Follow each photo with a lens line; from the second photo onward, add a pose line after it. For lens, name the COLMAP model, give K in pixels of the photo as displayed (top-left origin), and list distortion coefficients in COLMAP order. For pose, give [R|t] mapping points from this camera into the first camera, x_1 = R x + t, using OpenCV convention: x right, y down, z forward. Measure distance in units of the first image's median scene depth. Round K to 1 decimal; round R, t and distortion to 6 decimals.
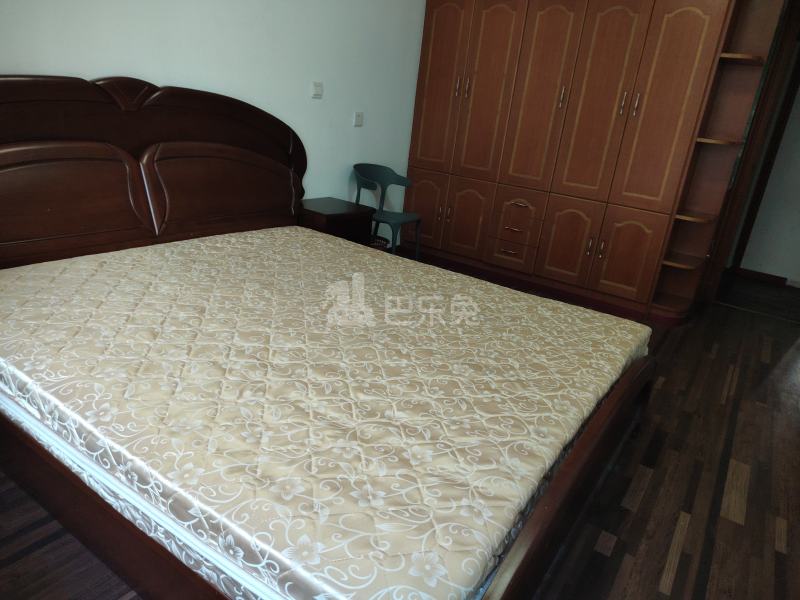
lens RADIAL K [[551.1, 0, 398.6], [0, 551.1, 301.1], [0, 0, 1]] dist [0.019256, -0.017124]
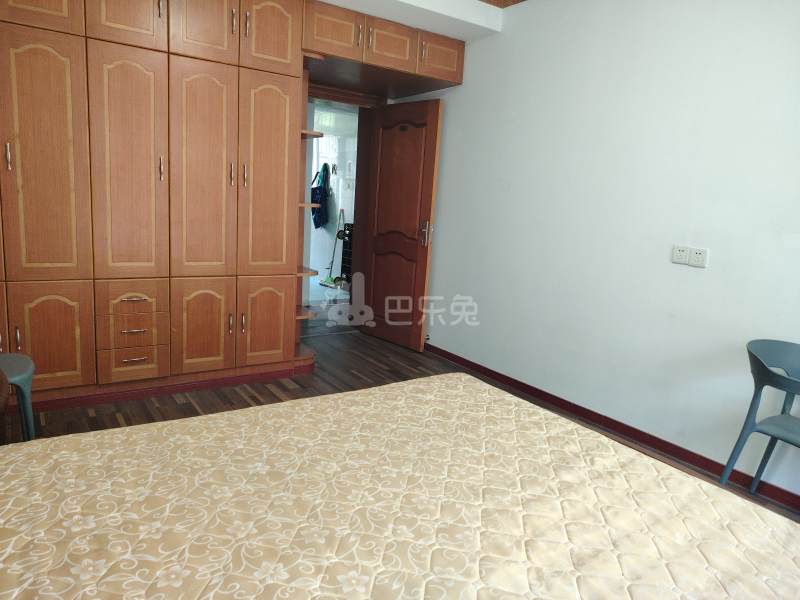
lens RADIAL K [[551.1, 0, 400.3], [0, 551.1, 297.7], [0, 0, 1]] dist [0.019256, -0.017124]
pose [[0.366785, -0.240611, 0.898652, -0.547495], [0.293963, 0.946458, 0.133429, -0.268385], [-0.882641, 0.215231, 0.417877, 0.529779]]
